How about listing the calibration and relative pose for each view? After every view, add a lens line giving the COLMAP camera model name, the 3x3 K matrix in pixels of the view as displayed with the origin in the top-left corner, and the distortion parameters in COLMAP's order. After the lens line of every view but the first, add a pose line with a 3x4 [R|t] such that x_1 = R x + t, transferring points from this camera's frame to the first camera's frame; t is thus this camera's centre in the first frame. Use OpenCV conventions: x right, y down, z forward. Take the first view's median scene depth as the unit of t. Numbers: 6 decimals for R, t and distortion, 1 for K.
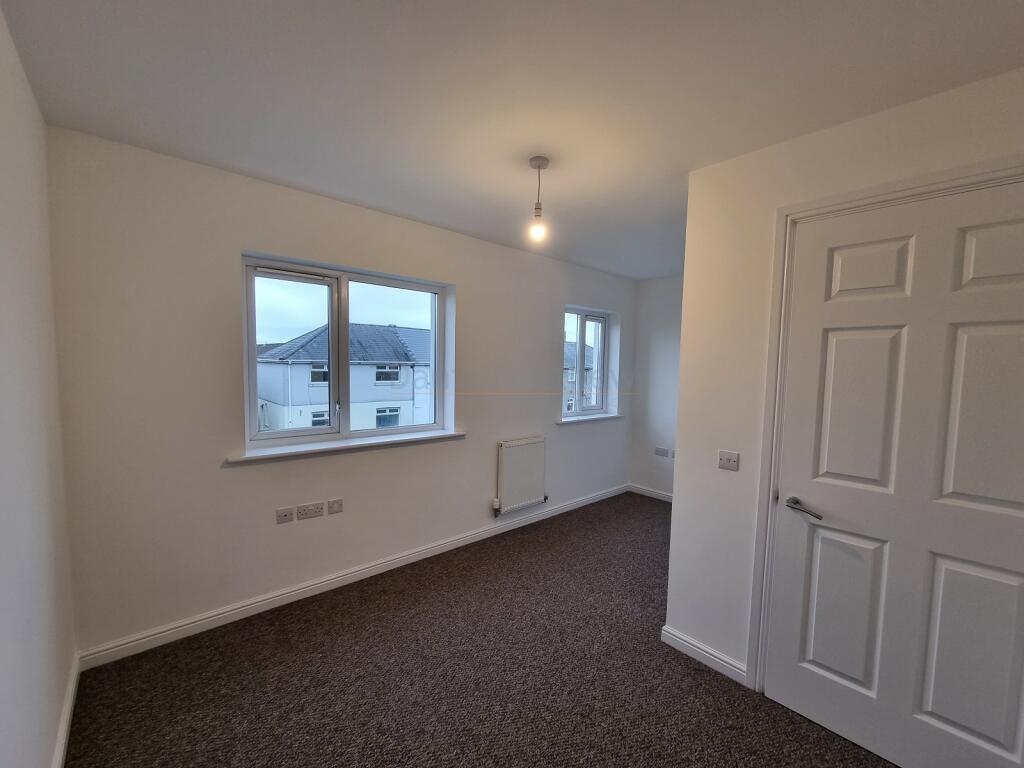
lens RADIAL K [[417.6, 0, 518.6], [0, 417.6, 394.3], [0, 0, 1]] dist [-0.009921, 0.000231]
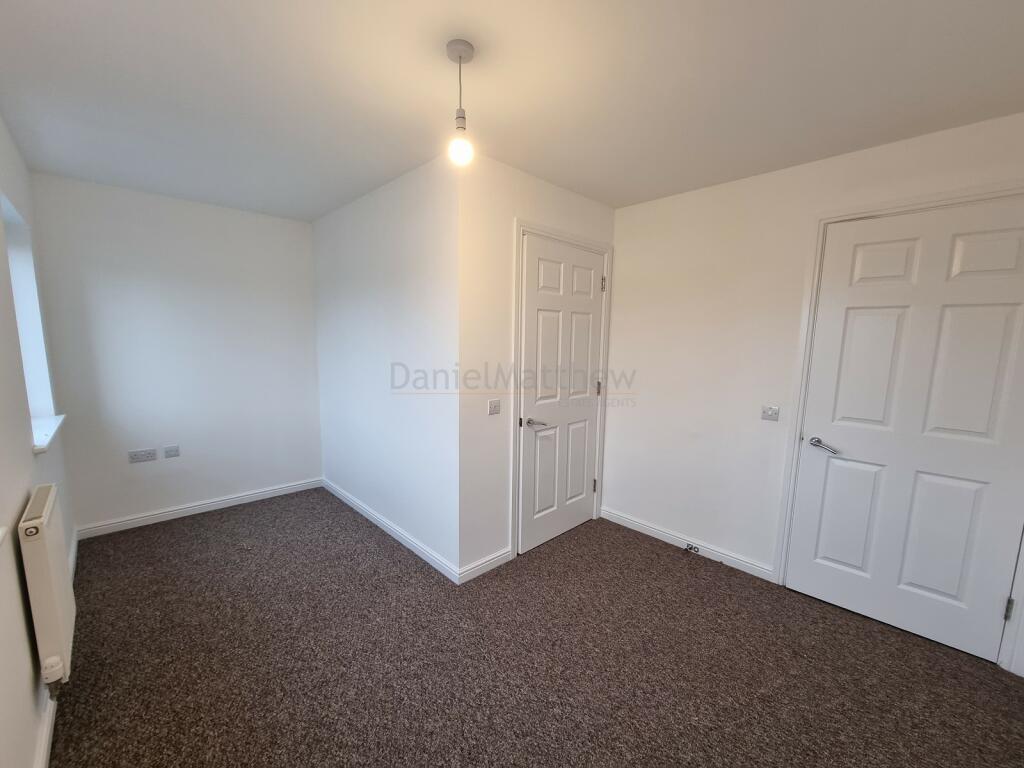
lens RADIAL K [[417.6, 0, 518.6], [0, 417.6, 394.3], [0, 0, 1]] dist [-0.009921, 0.000231]
pose [[-0.027082, -0.159086, 0.986893, -0.772062], [0.055408, 0.985499, 0.160382, -0.081749], [-0.998096, 0.059025, -0.017875, 0.966174]]
